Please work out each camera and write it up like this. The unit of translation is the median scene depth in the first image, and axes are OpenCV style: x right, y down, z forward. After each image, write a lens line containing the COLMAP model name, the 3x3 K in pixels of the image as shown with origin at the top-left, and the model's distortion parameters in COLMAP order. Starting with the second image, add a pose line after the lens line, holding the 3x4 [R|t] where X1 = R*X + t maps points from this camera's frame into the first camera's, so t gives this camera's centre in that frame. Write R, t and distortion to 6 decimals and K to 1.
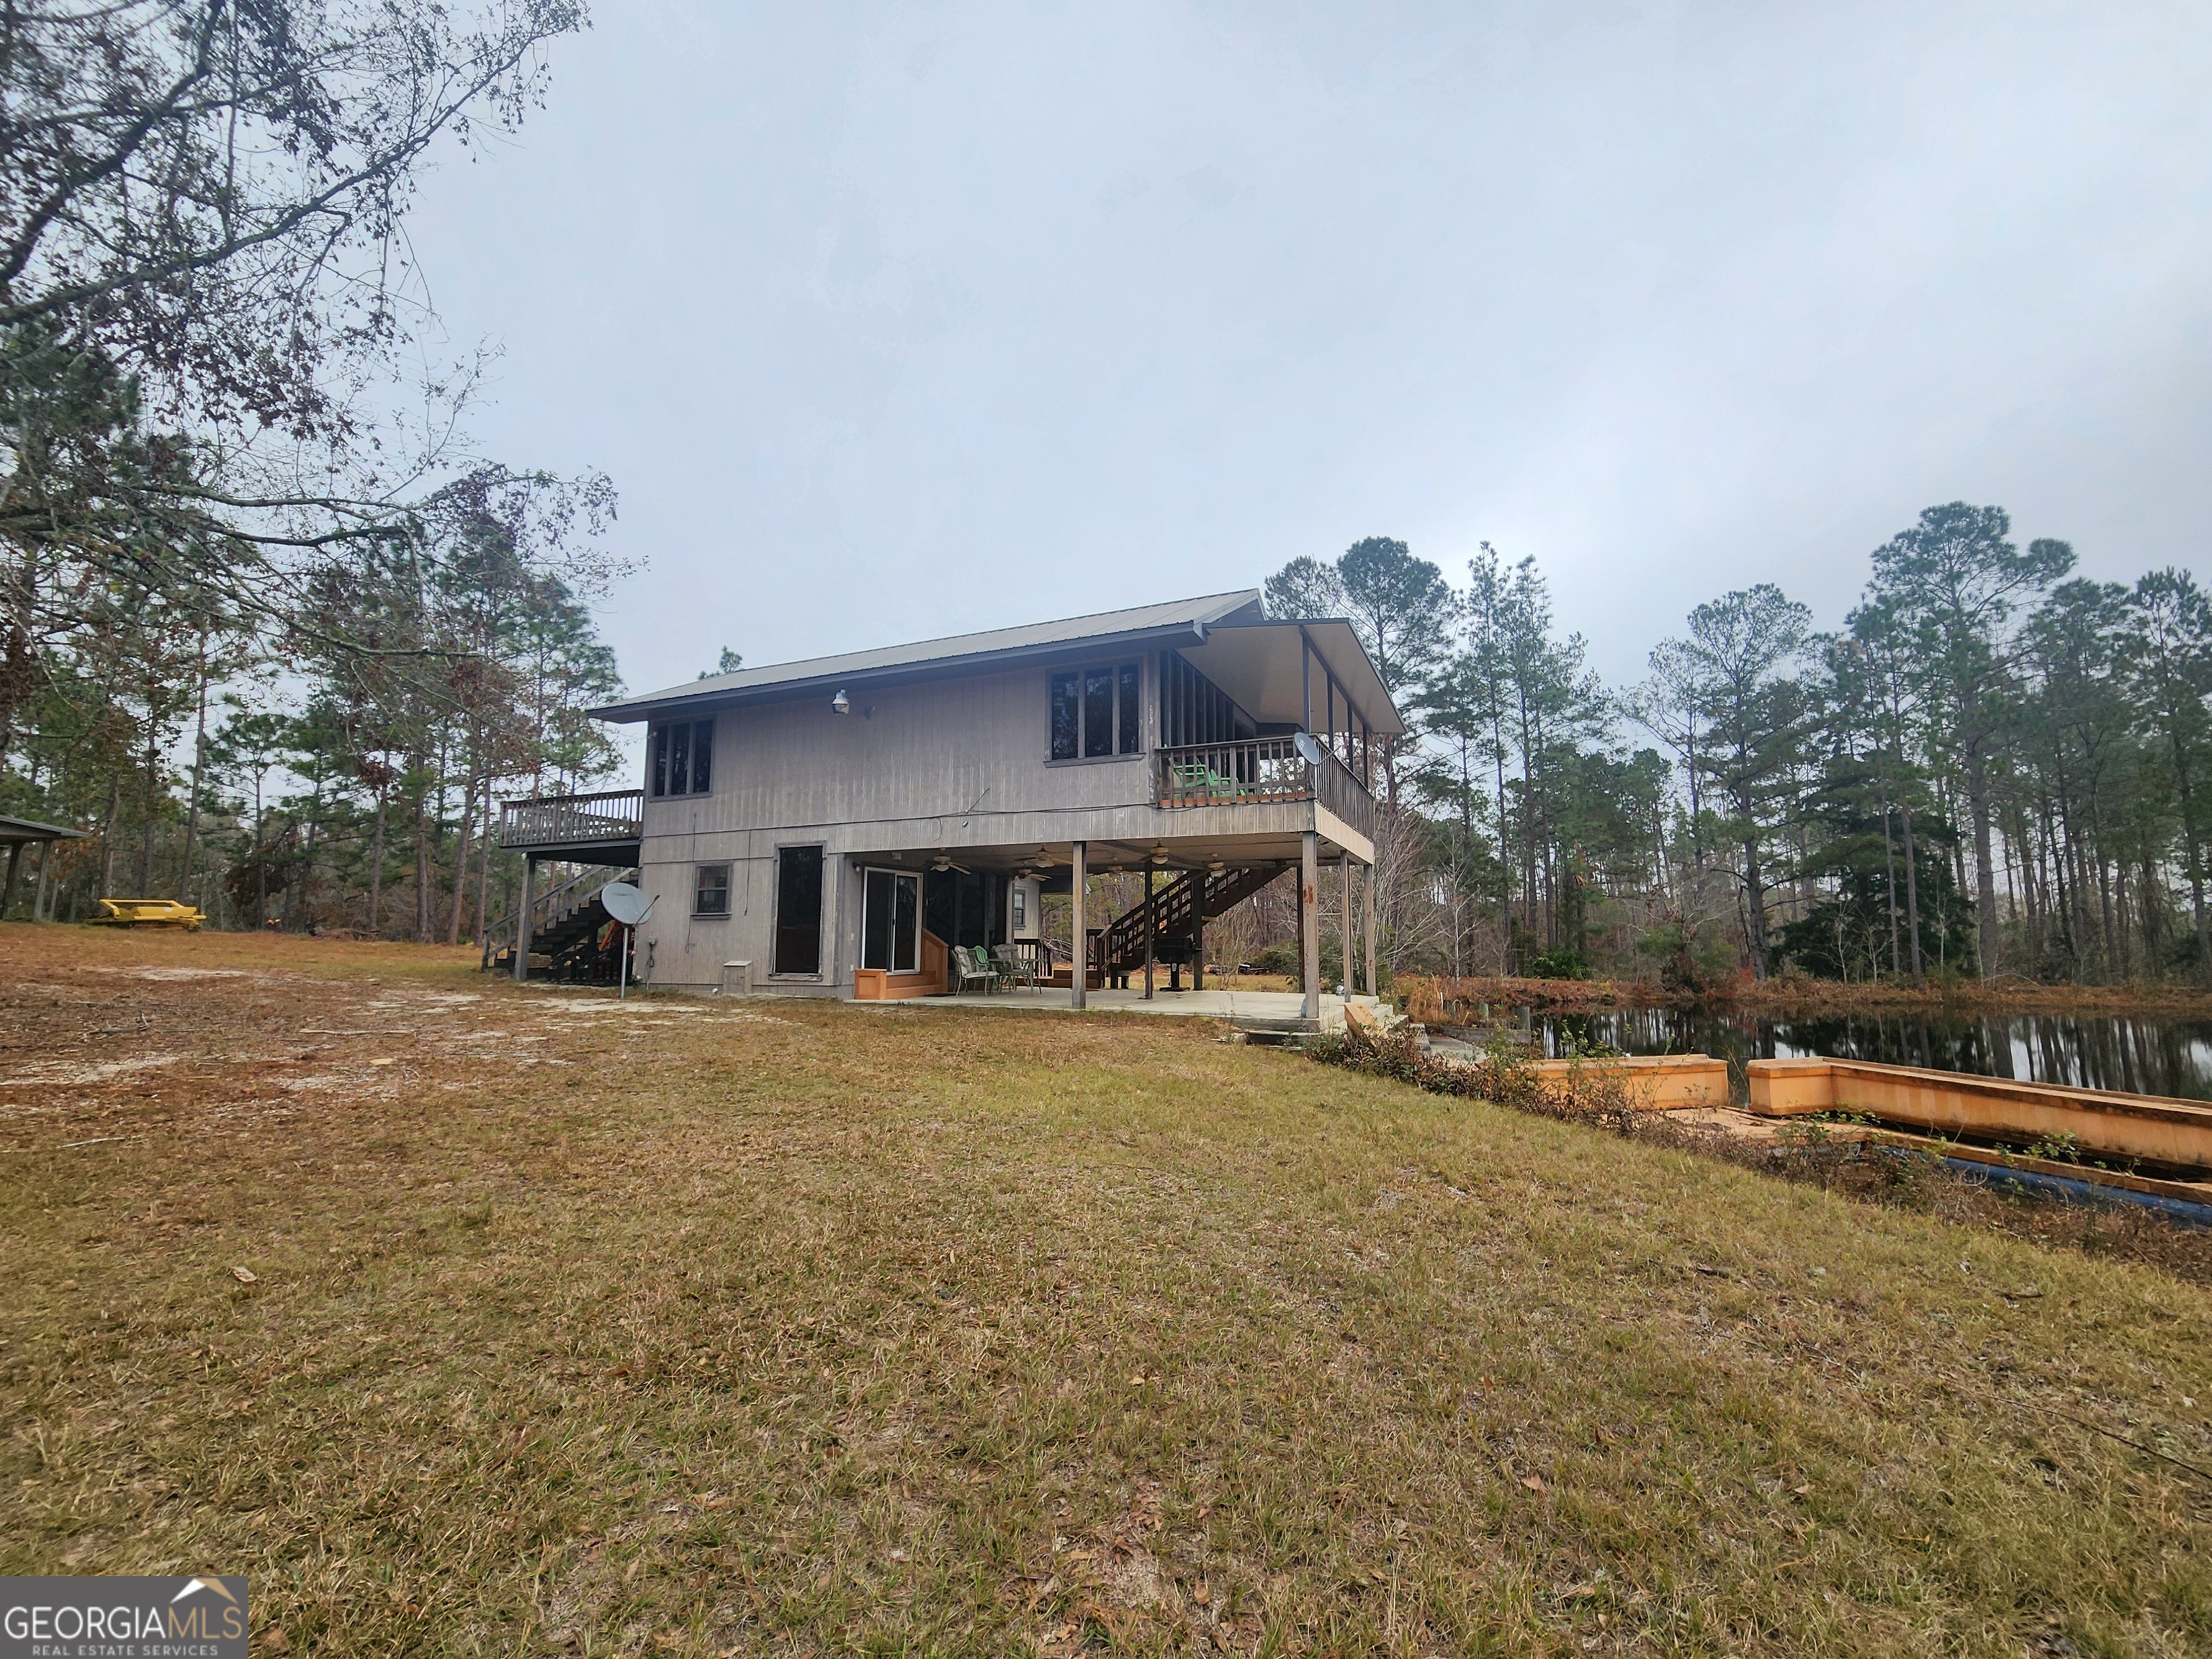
lens RADIAL K [[902.5, 0, 1118.8], [0, 902.5, 832.1], [0, 0, 1]] dist [-0.000621, -0.000971]
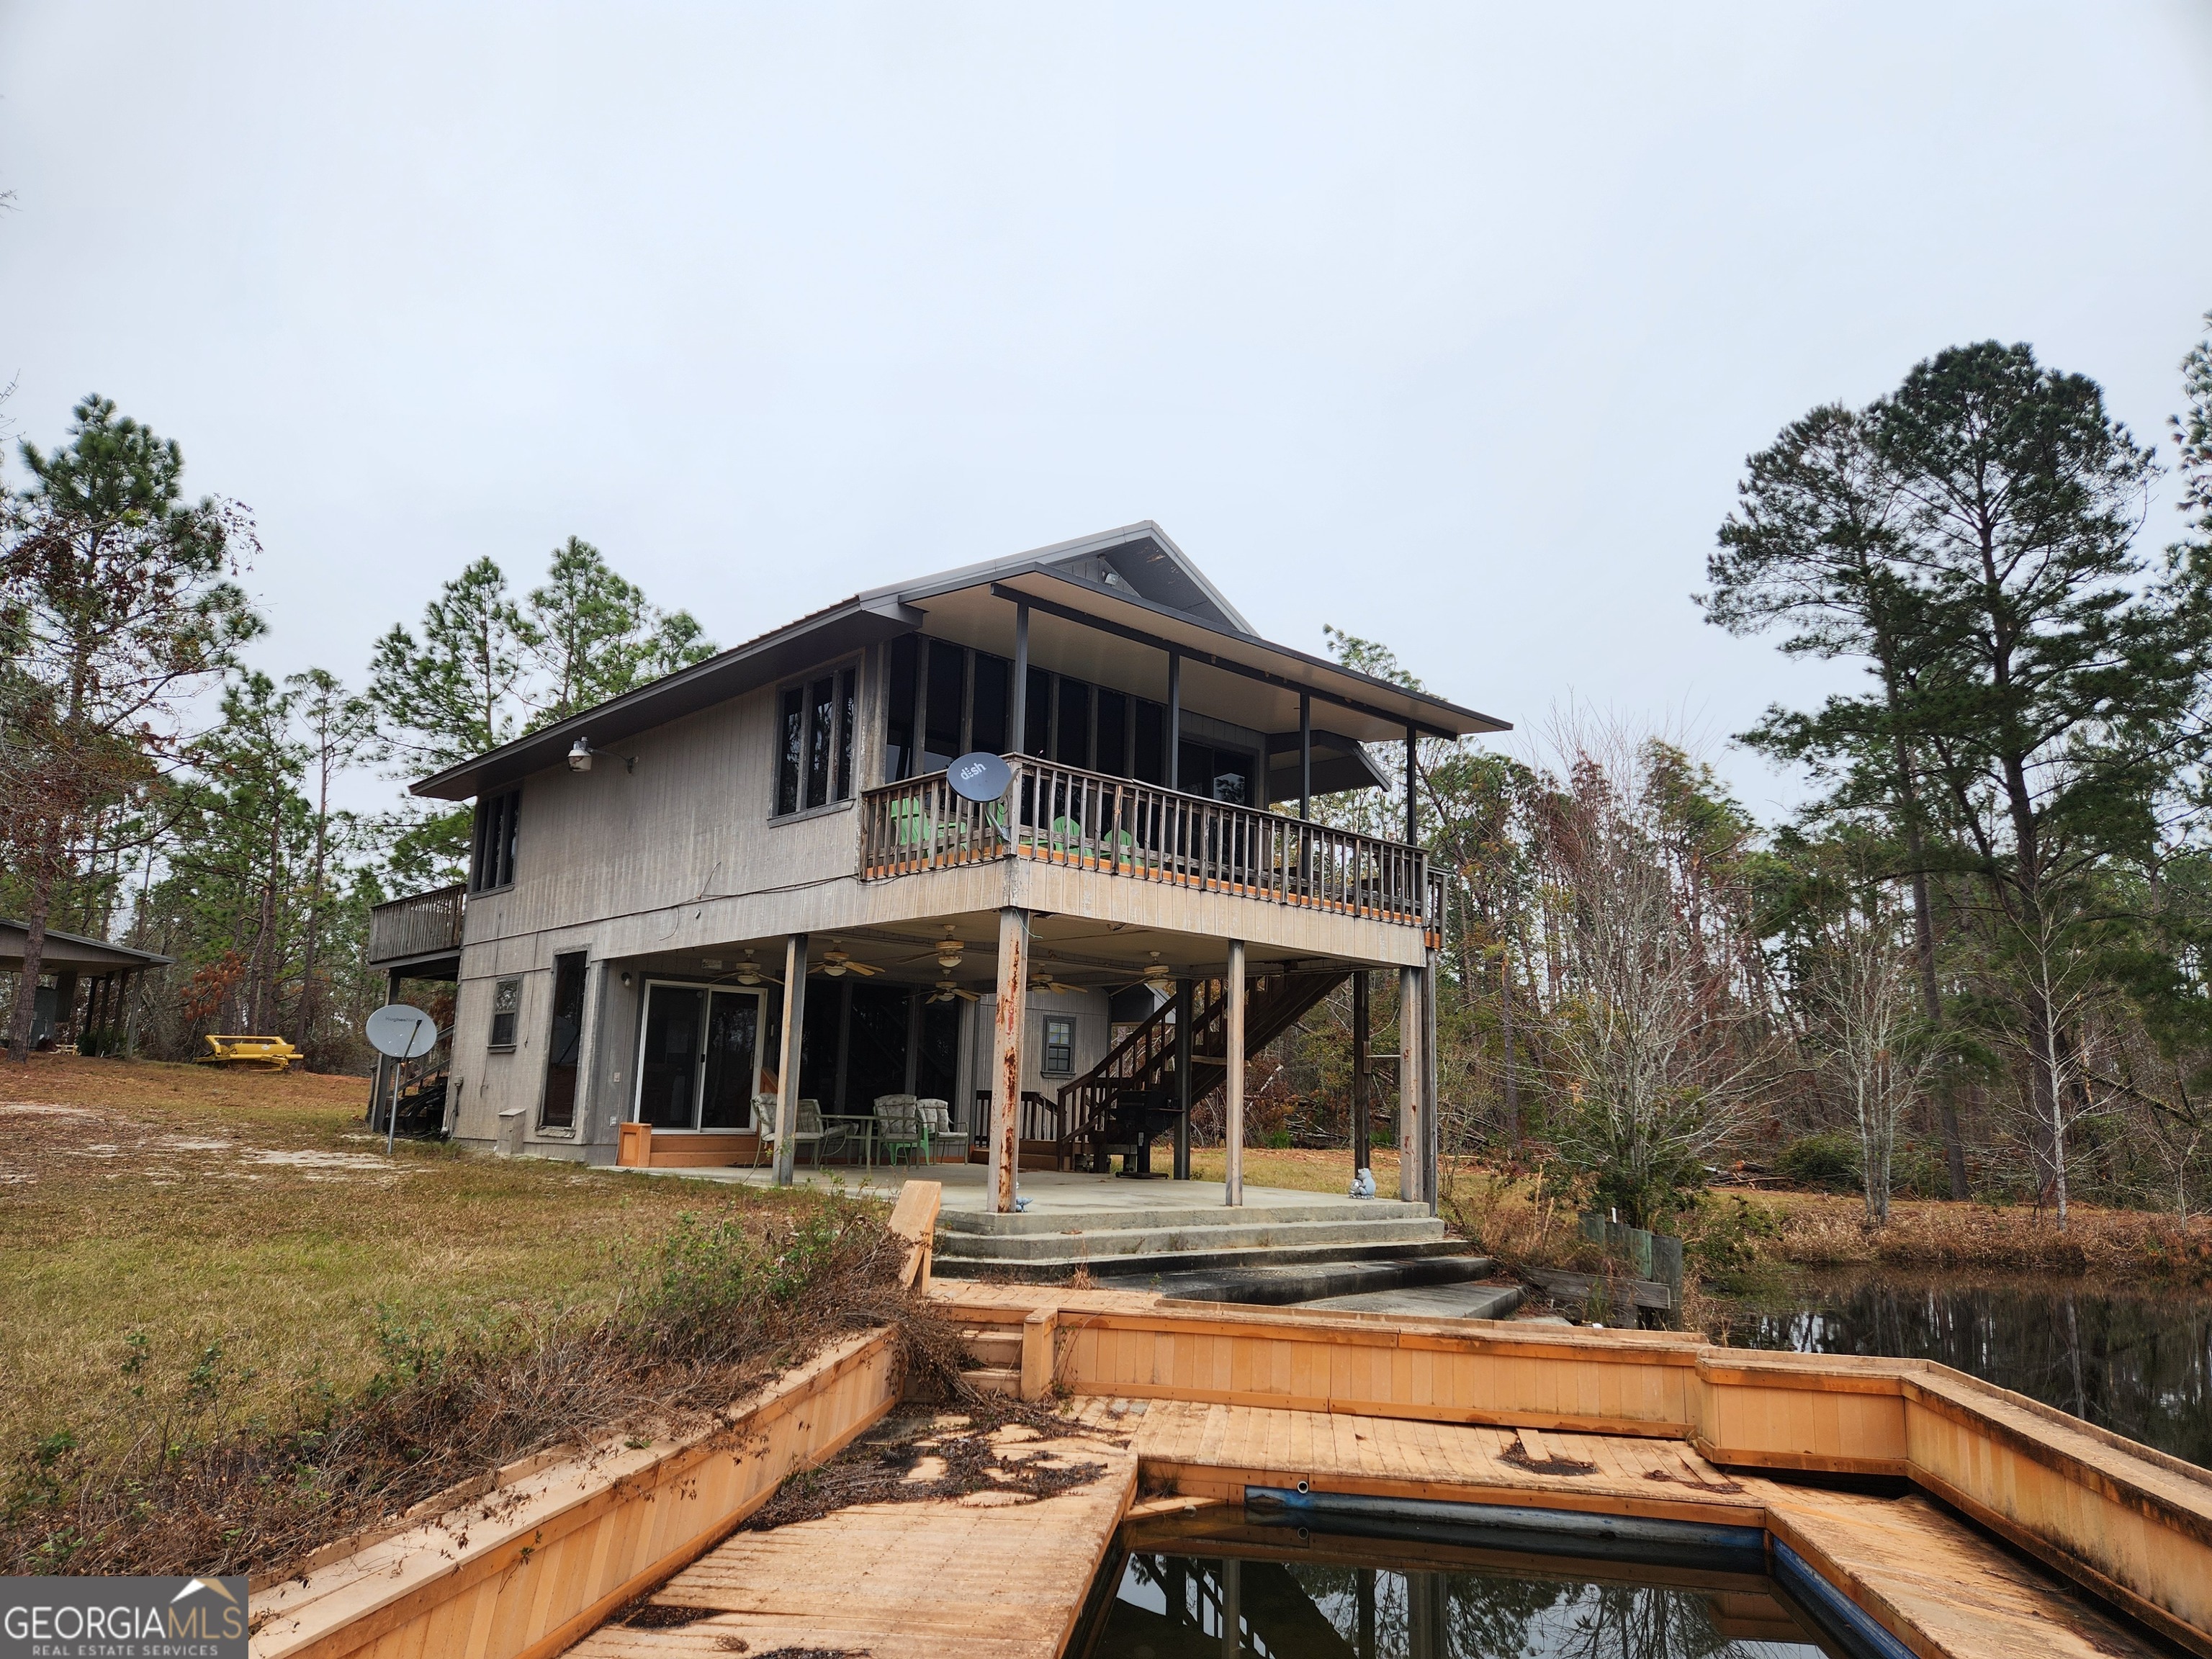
lens RADIAL K [[1492.0, 0, 1106.0], [0, 1492.0, 829.5], [0, 0, 1]] dist [0.002038, 0.000661]
pose [[0.911928, -0.055589, -0.406569, 0.538220], [0.027000, 0.996763, -0.075724, 0.019723], [0.409462, 0.058077, 0.910477, 0.064484]]
